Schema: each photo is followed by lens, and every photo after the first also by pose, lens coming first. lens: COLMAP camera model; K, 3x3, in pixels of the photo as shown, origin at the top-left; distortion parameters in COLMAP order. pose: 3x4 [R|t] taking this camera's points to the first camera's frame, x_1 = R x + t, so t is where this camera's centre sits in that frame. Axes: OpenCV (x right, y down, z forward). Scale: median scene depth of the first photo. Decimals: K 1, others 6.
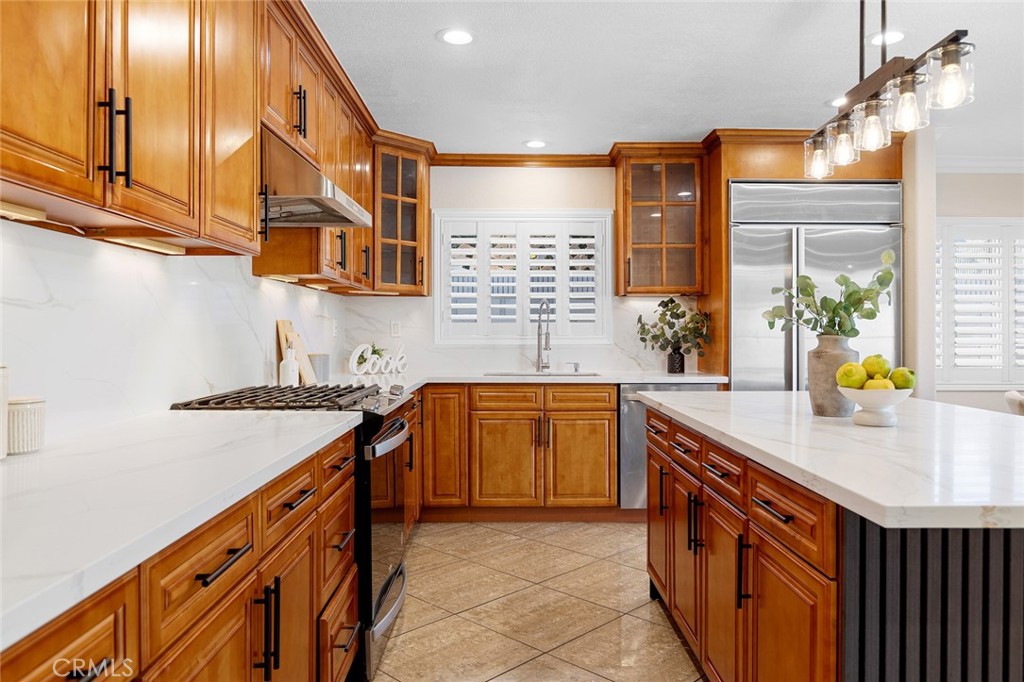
lens RADIAL K [[709.0, 0, 513.1], [0, 709.0, 335.3], [0, 0, 1]] dist [-0.002969, -0.002884]
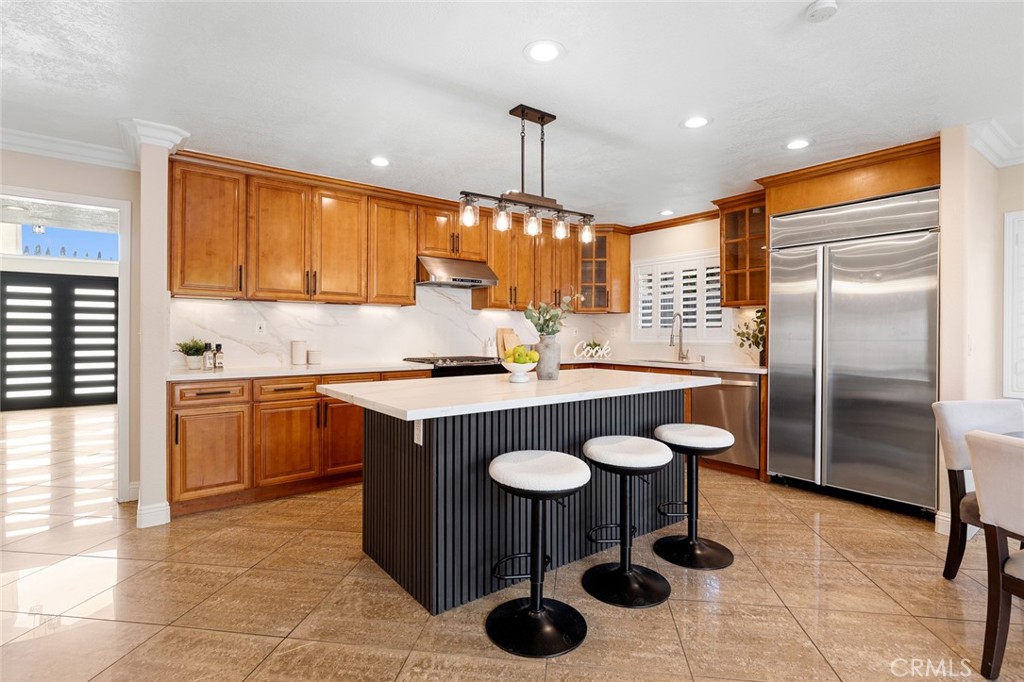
lens RADIAL K [[502.2, 0, 513.5], [0, 502.2, 334.9], [0, 0, 1]] dist [0.000901, 0.000049]
pose [[0.598435, 0.003473, -0.801164, 0.754611], [-0.008102, 0.999966, -0.001717, 0.001276], [0.801130, 0.007519, 0.598443, 0.083761]]
